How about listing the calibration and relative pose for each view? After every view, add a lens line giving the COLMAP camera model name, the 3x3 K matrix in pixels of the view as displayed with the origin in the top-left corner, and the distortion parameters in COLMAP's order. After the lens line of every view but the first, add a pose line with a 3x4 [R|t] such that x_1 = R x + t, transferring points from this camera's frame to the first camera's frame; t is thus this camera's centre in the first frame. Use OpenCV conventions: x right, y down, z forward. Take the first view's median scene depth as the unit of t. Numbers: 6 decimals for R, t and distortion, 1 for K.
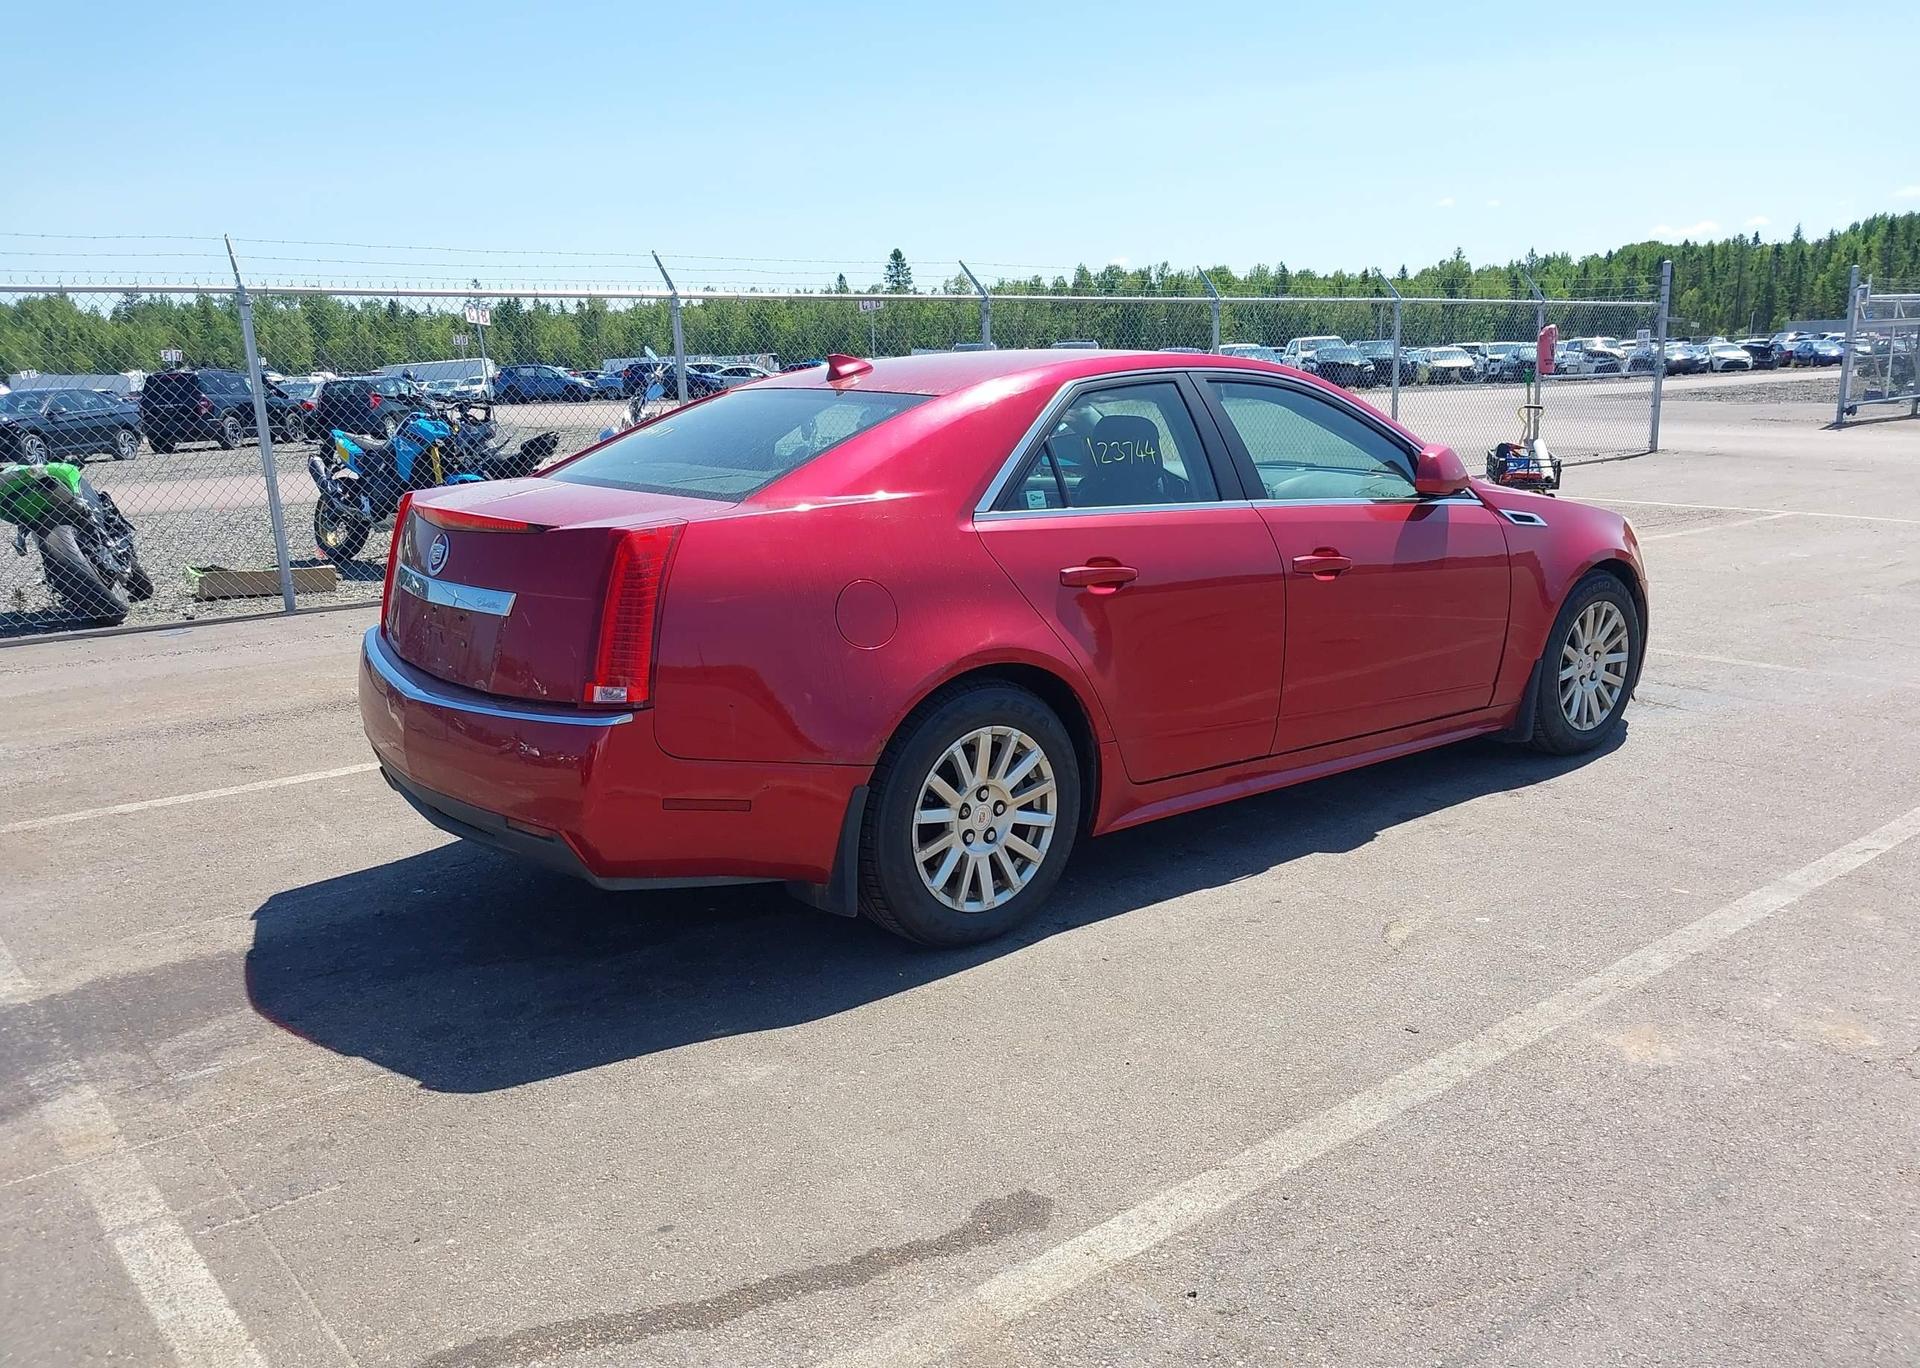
lens RADIAL K [[1525.1, 0, 953.0], [0, 1525.1, 695.5], [0, 0, 1]] dist [0.043960, -0.067183]
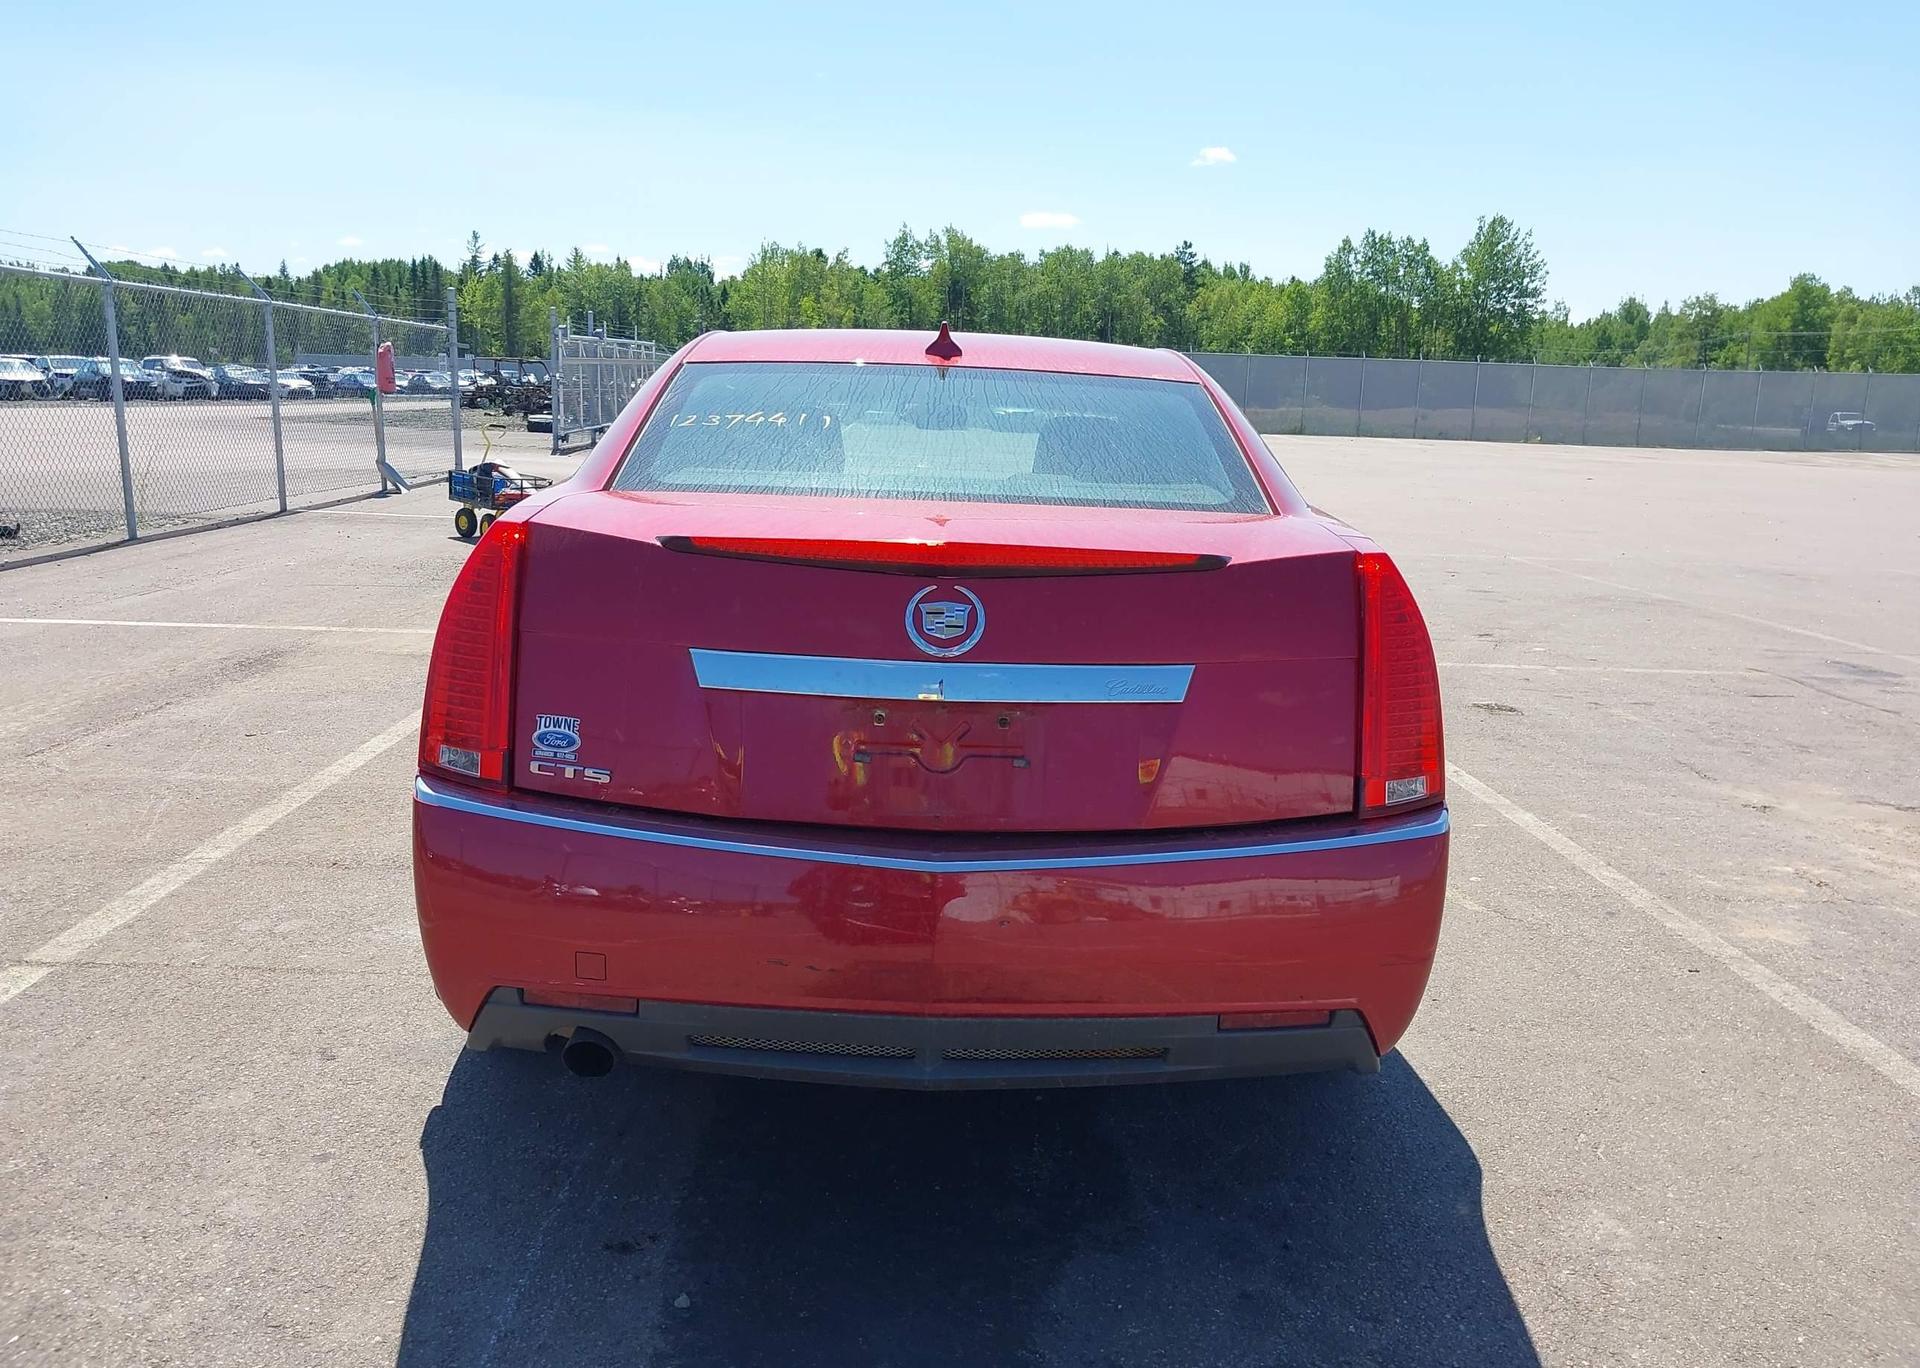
lens RADIAL K [[1525.1, 0, 947.7], [0, 1525.1, 695.5], [0, 0, 1]] dist [0.043960, -0.067183]
pose [[0.604639, -0.112462, 0.788520, -0.588429], [0.125957, 0.991025, 0.044760, -0.065677], [-0.786477, 0.072256, 0.613378, 0.481593]]
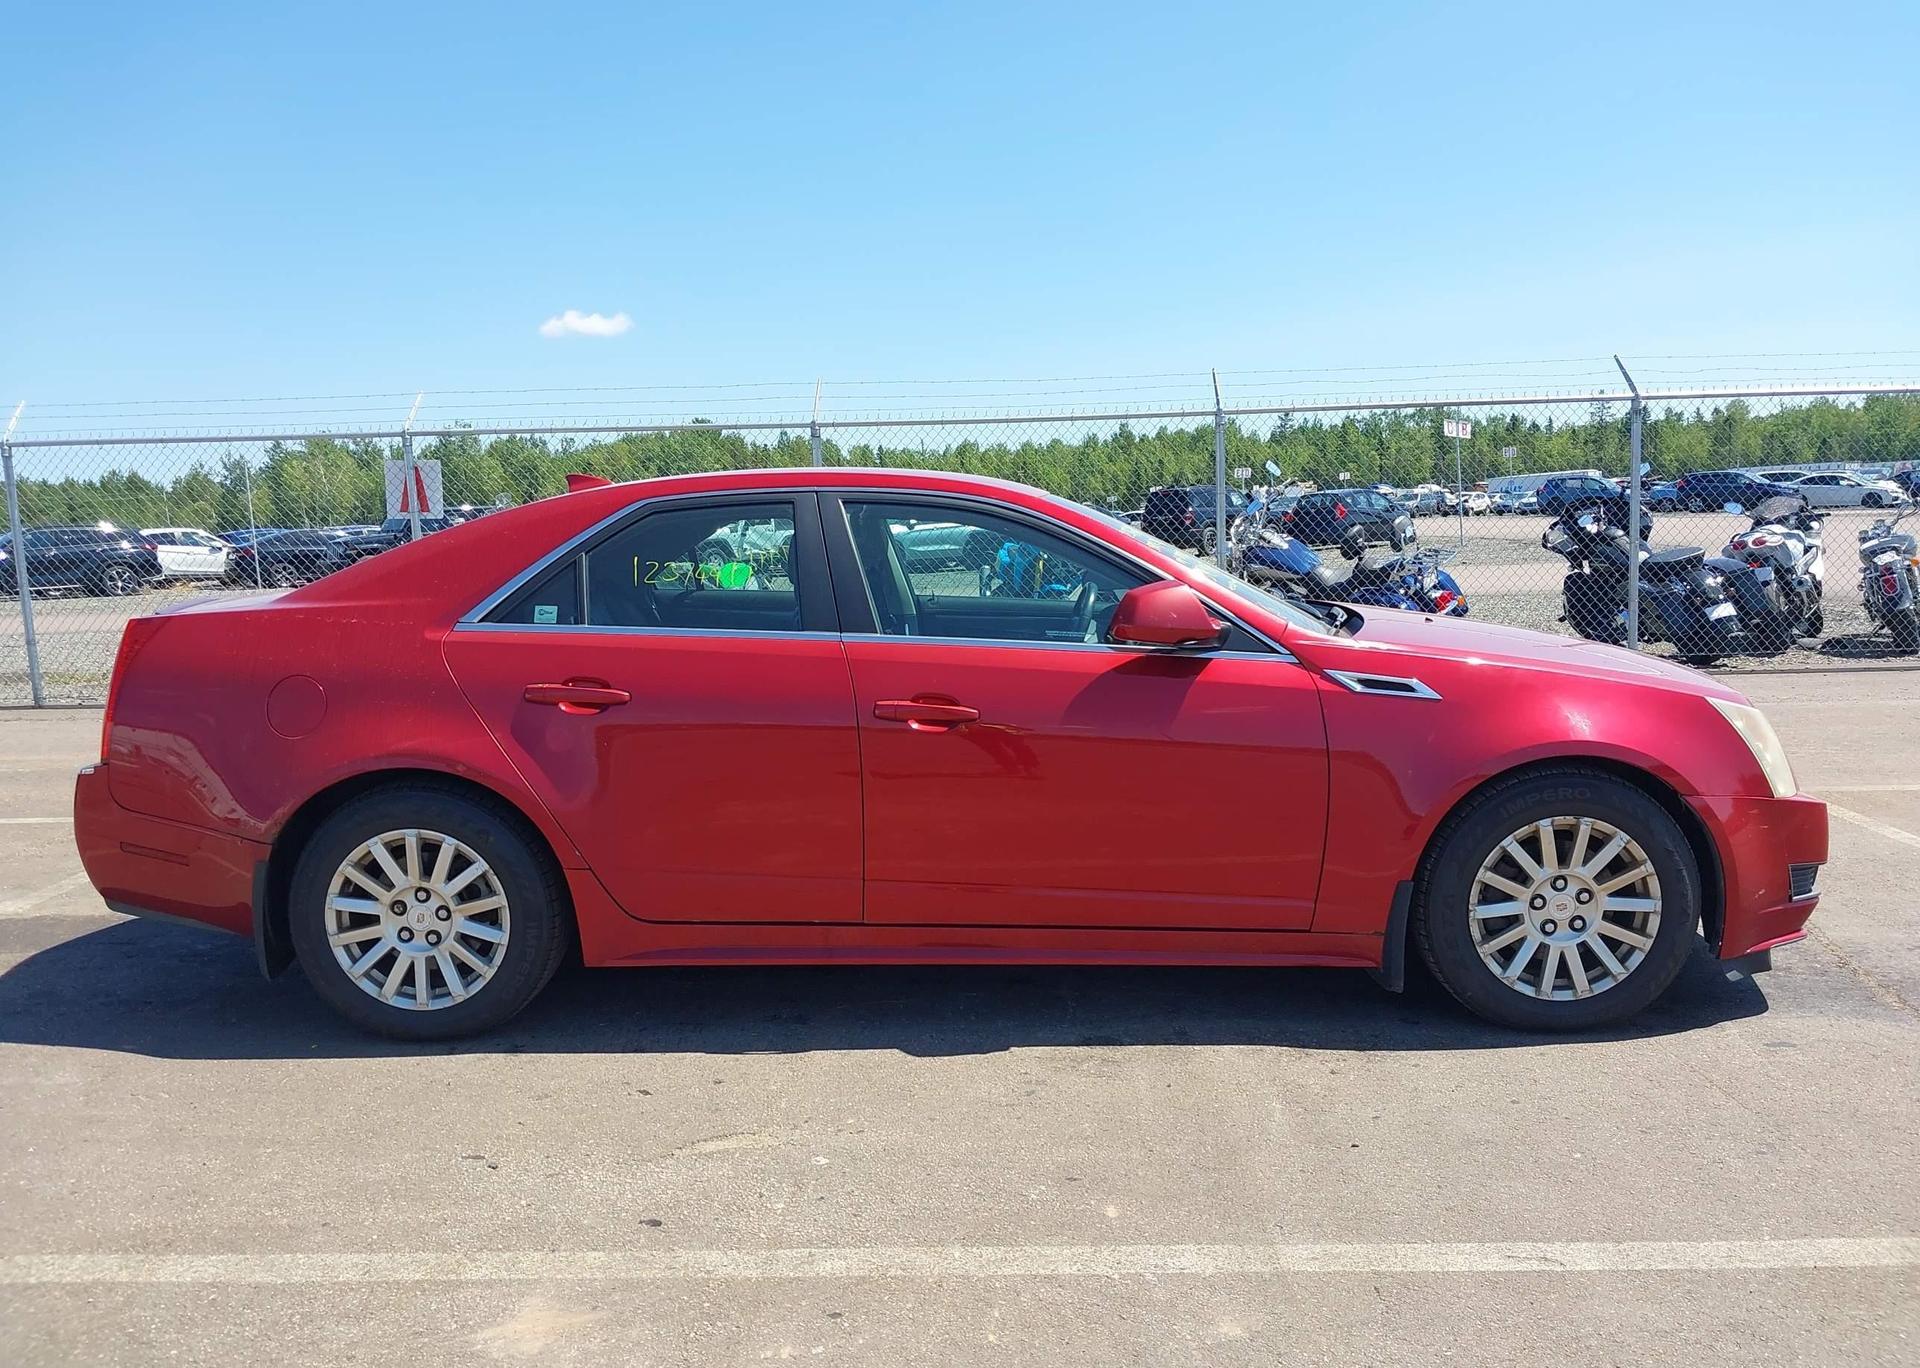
lens RADIAL K [[1525.1, 0, 949.7], [0, 1525.1, 690.6], [0, 0, 1]] dist [0.043960, -0.067183]
pose [[0.751776, 0.081563, -0.654355, 0.712744], [-0.129754, 0.991218, -0.025520, -0.069026], [0.646527, 0.104091, 0.755757, 0.324891]]
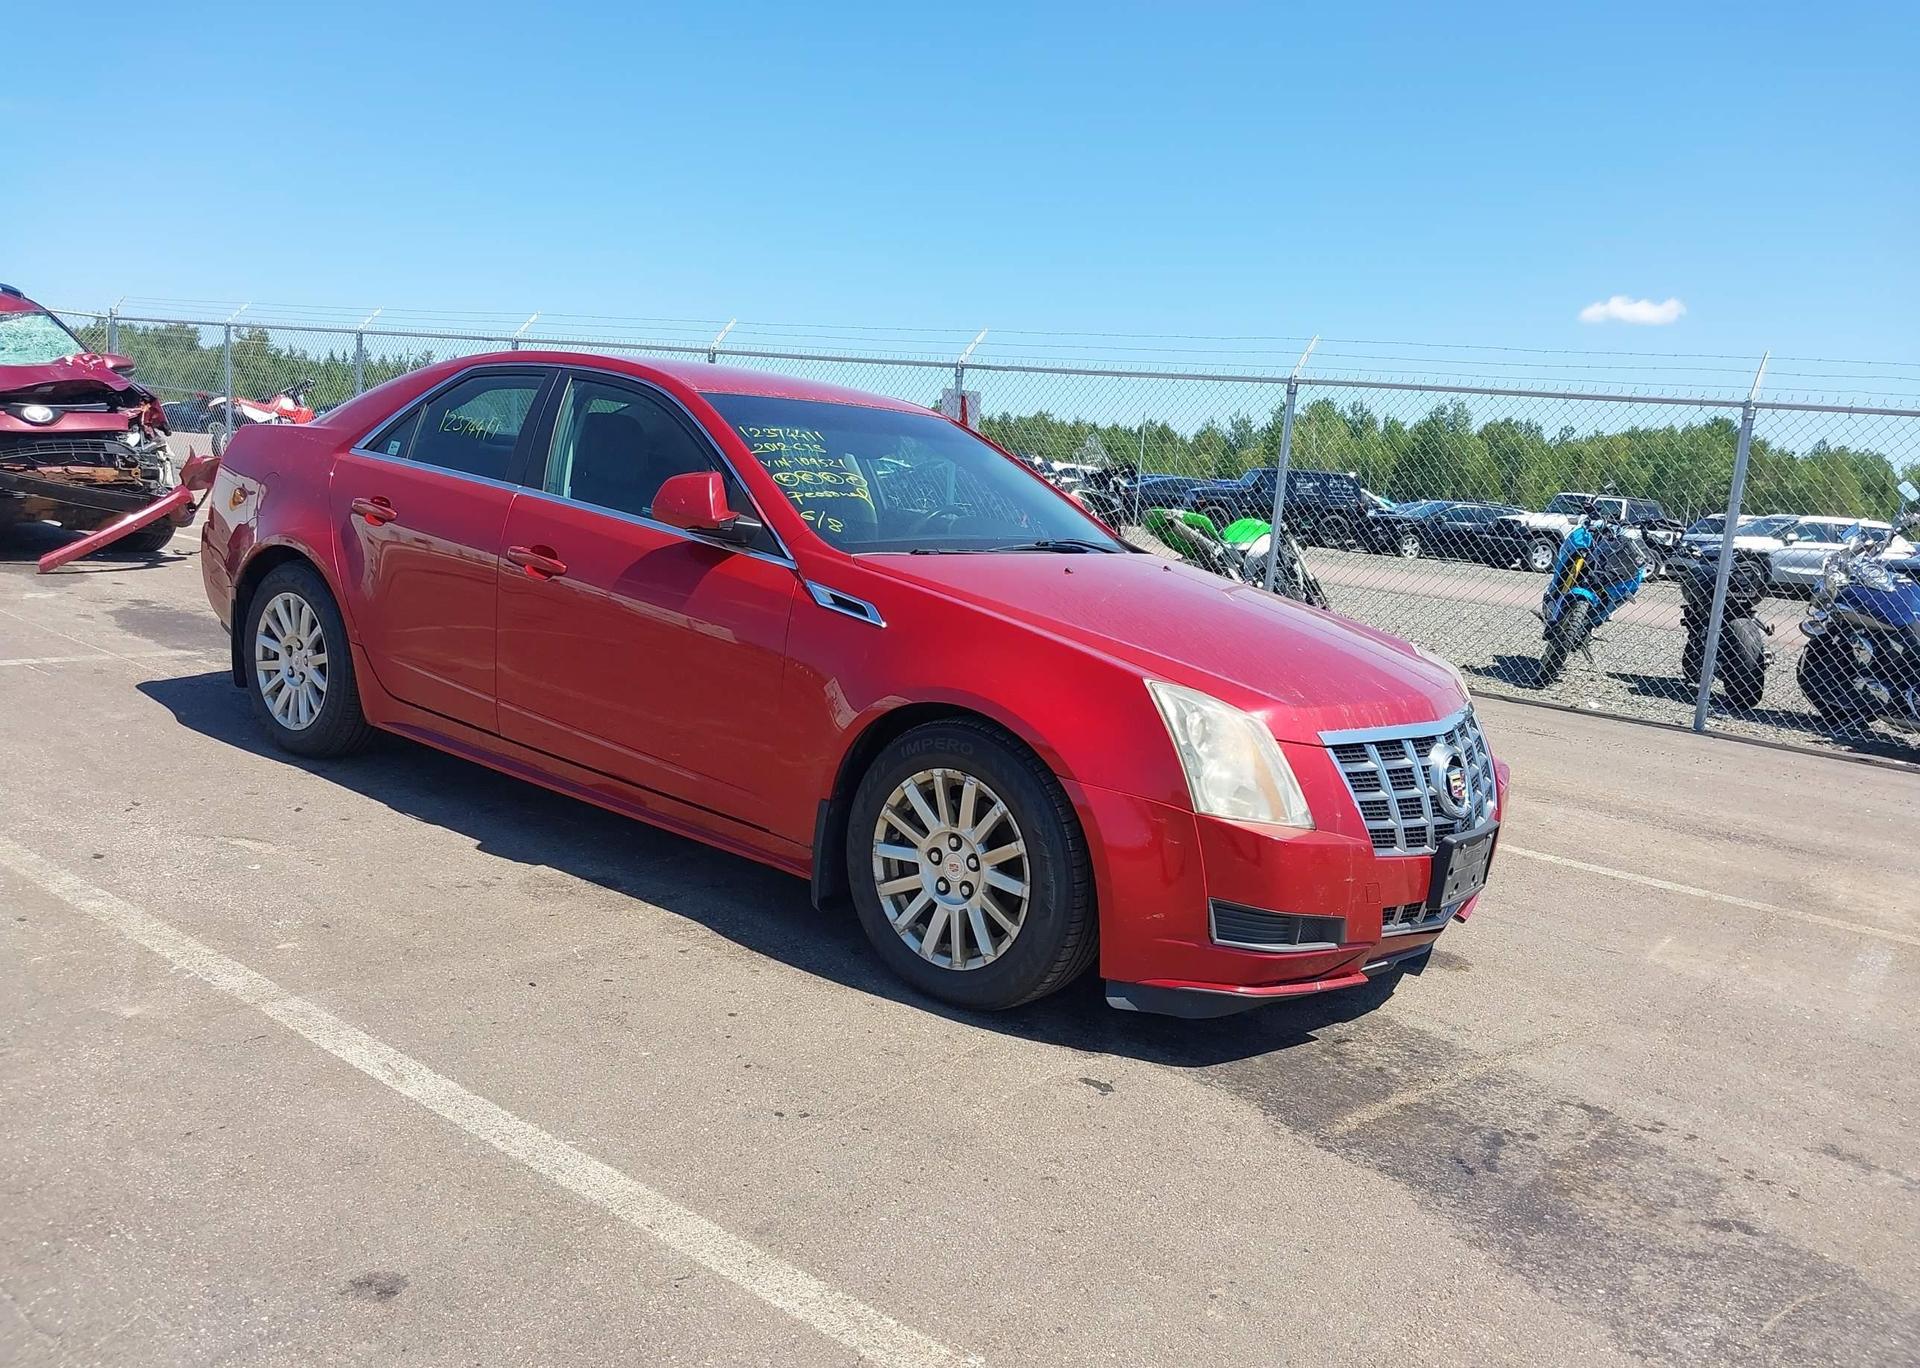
lens RADIAL K [[1525.1, 0, 962.4], [0, 1525.1, 676.6], [0, 0, 1]] dist [0.043960, -0.067183]
pose [[0.211271, 0.185587, -0.959647, 1.116868], [-0.302524, 0.946014, 0.116348, -0.189520], [0.929432, 0.265735, 0.256009, 0.906682]]
